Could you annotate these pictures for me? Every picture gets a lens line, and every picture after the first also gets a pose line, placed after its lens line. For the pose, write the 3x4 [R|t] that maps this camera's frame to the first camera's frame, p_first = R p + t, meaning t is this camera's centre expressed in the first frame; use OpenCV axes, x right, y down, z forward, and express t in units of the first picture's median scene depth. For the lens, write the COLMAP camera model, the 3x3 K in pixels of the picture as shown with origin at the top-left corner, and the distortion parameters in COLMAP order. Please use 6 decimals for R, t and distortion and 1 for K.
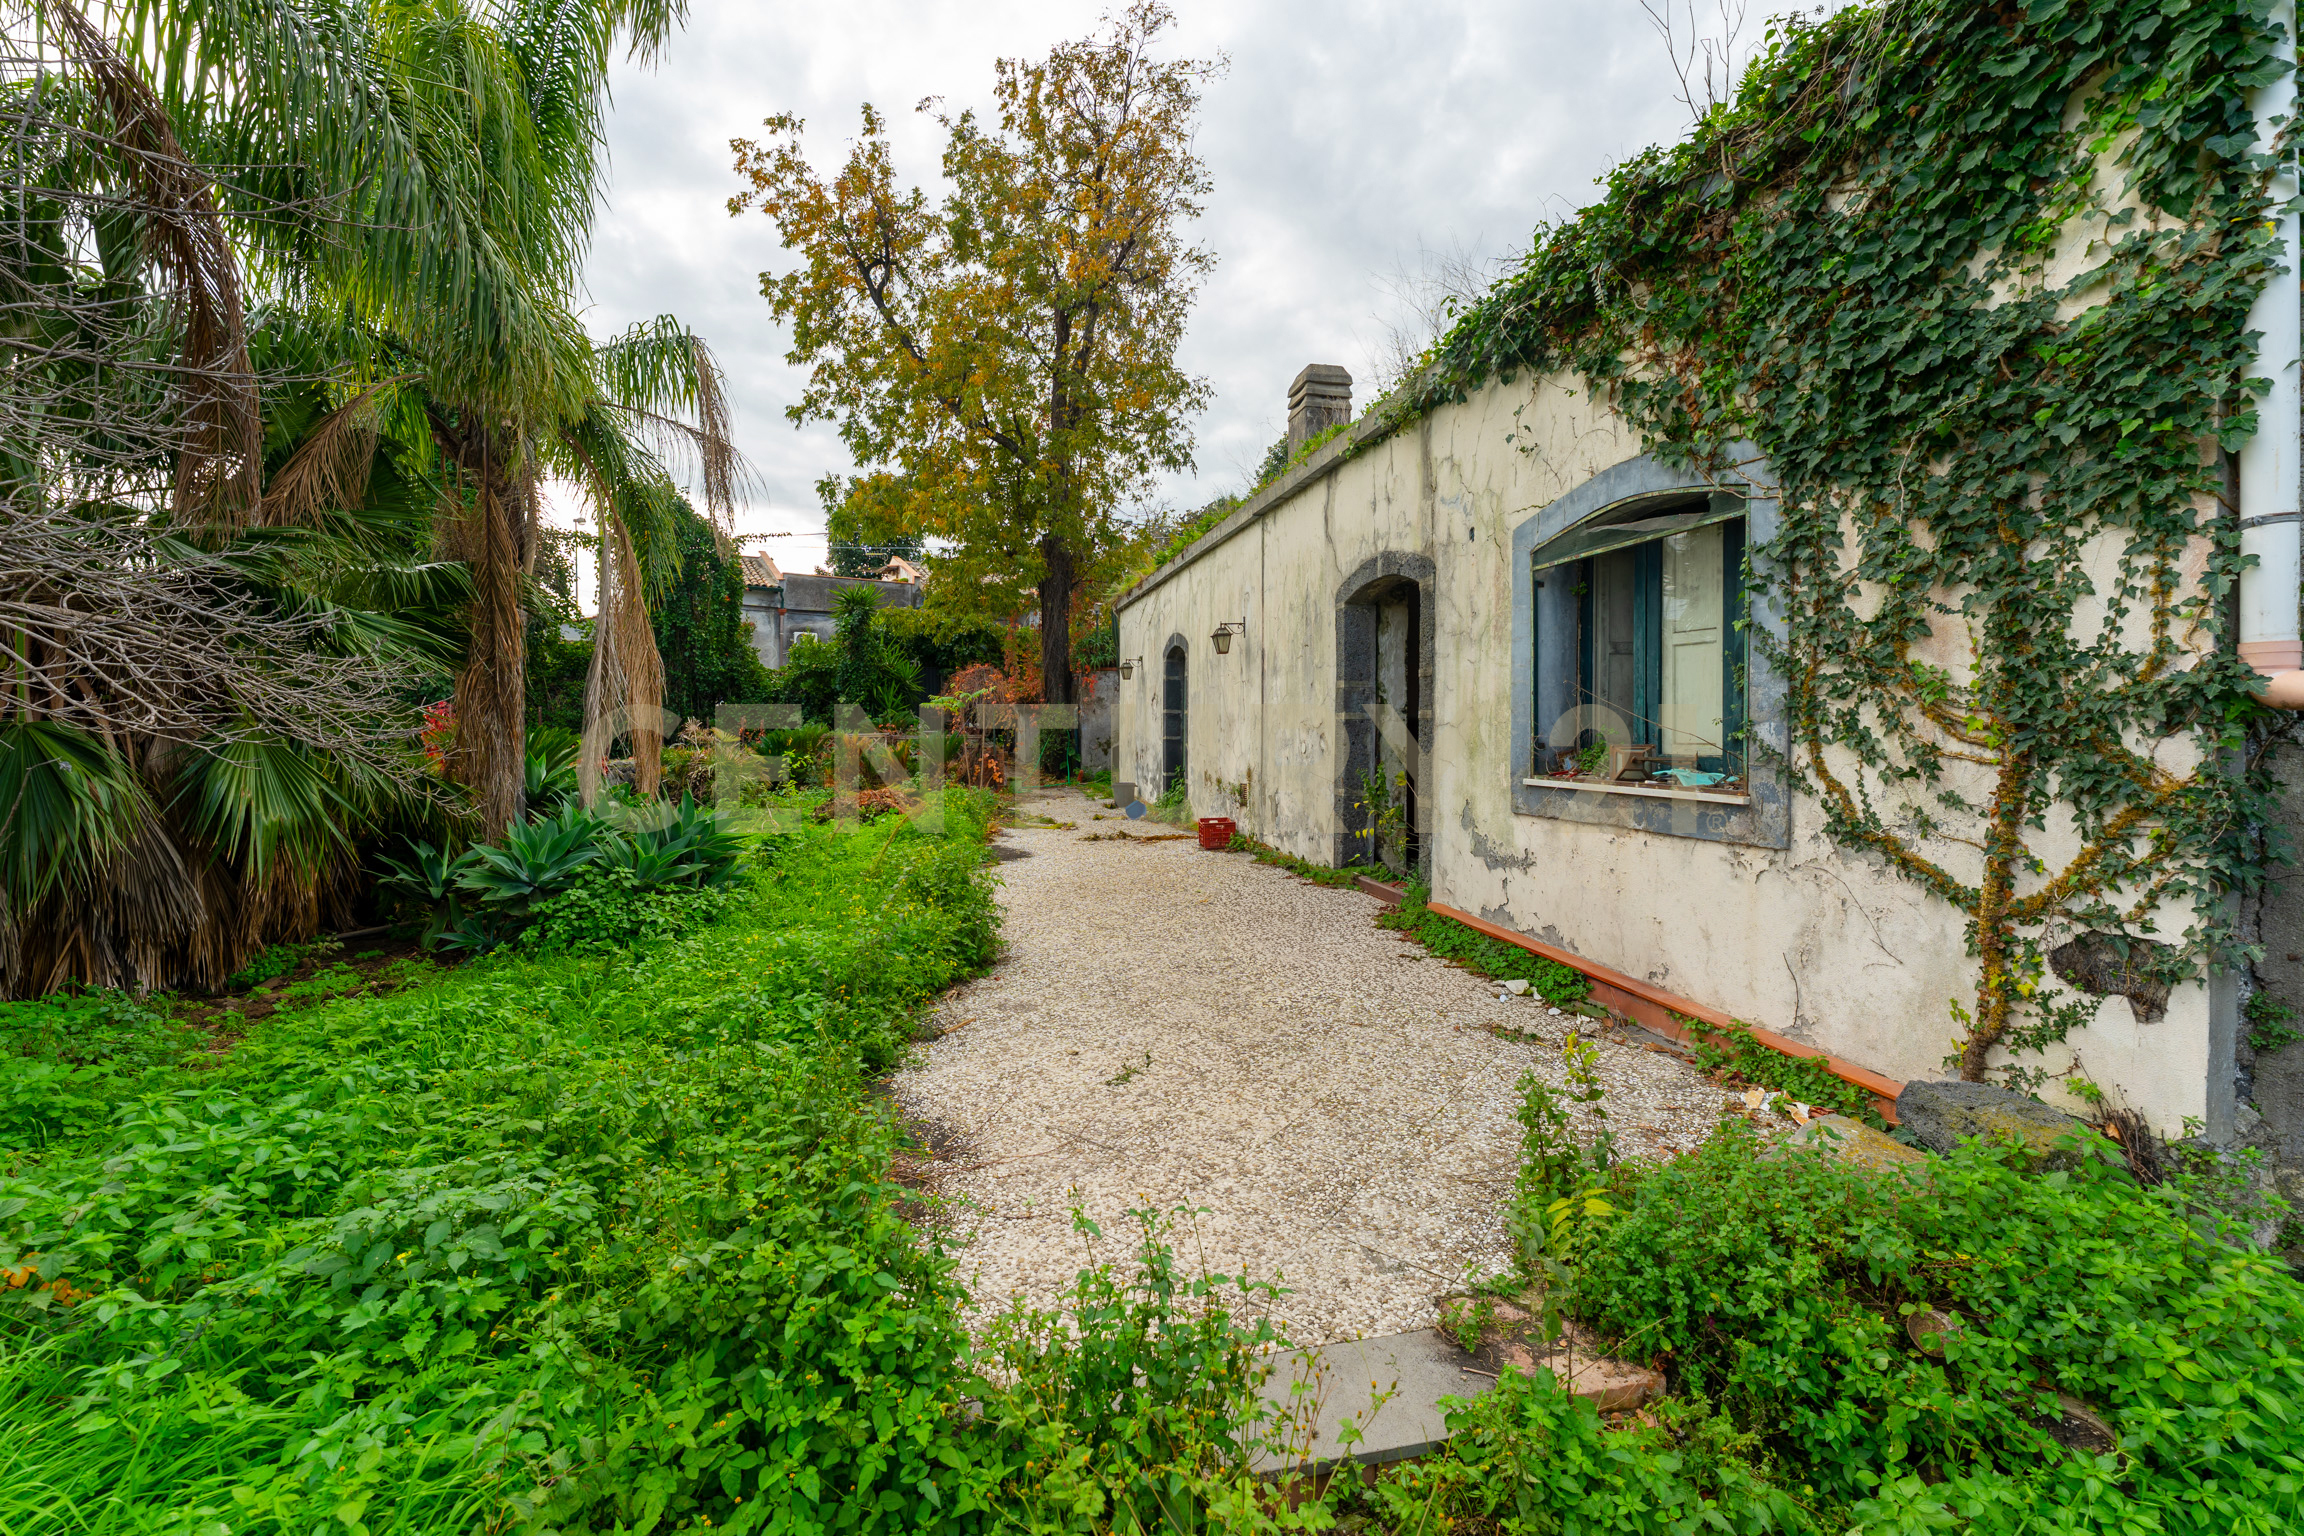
lens RADIAL K [[968.3, 0, 1109.8], [0, 968.3, 743.1], [0, 0, 1]] dist [0.000746, 0.000237]
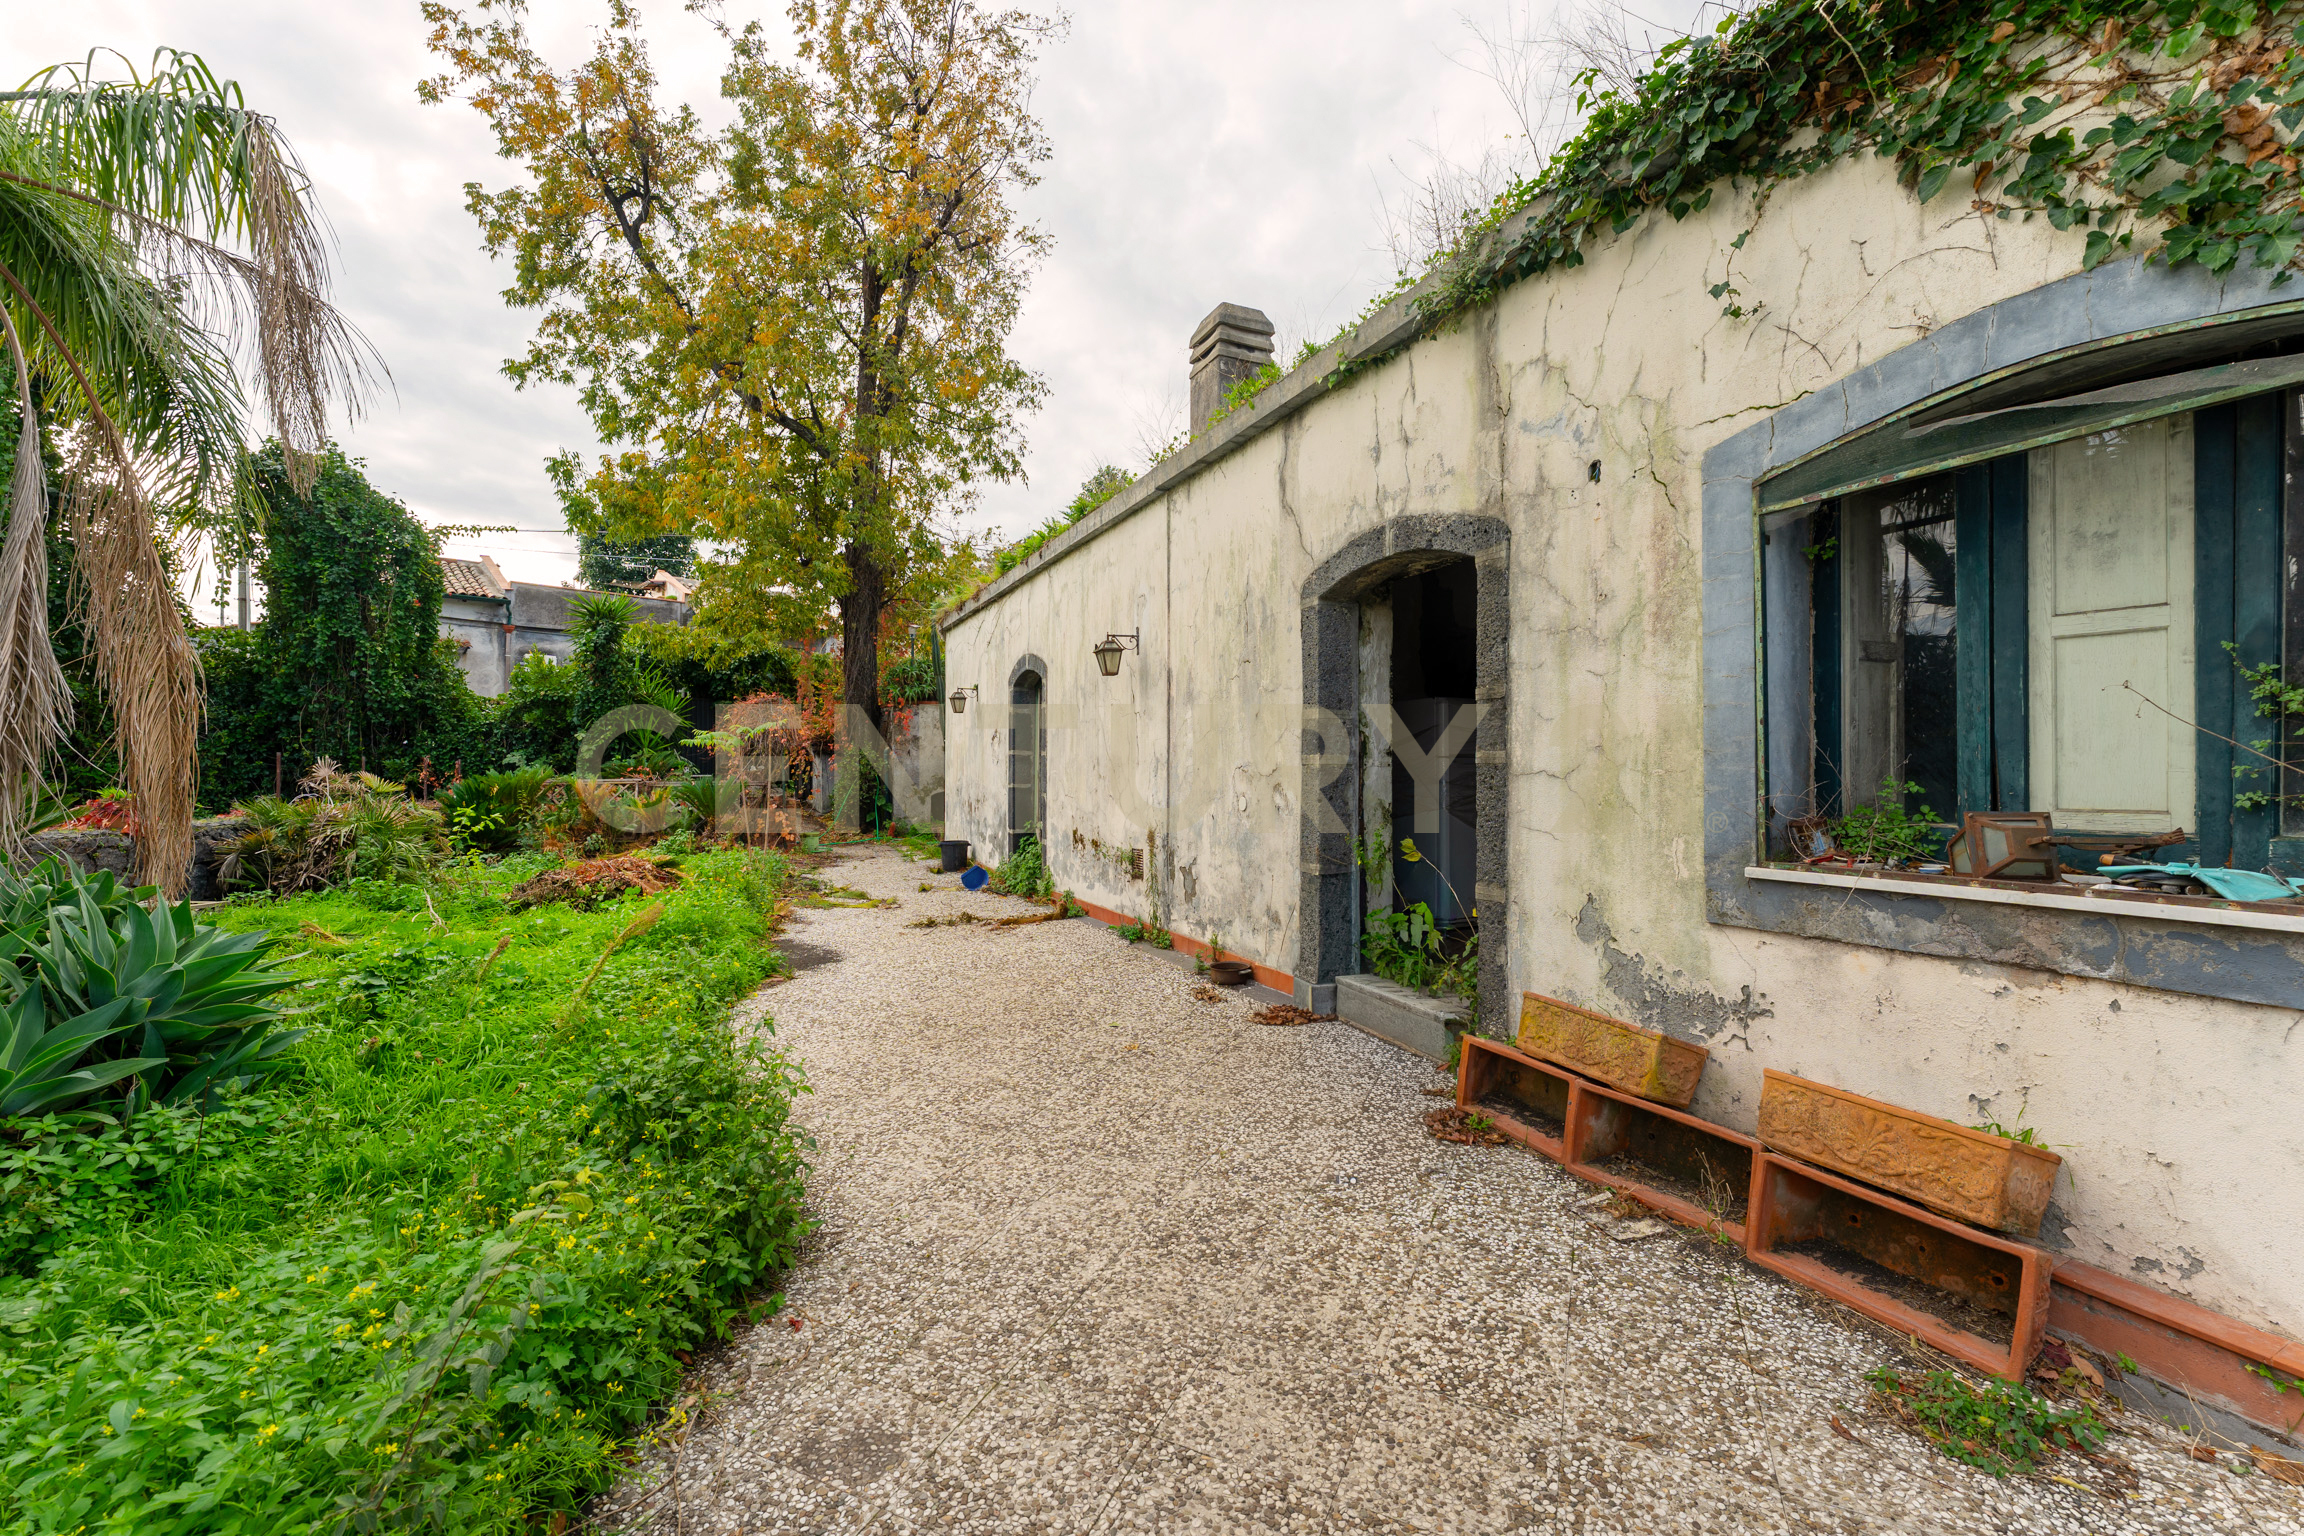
lens RADIAL K [[981.5, 0, 1152.0], [0, 981.5, 768.0], [0, 0, 1]] dist [-0.000925, 0.000288]
pose [[0.971045, 0.002926, 0.238877, -0.014777], [0.001579, 0.999825, -0.018666, -0.003006], [-0.238890, 0.018503, 0.970870, 0.117110]]
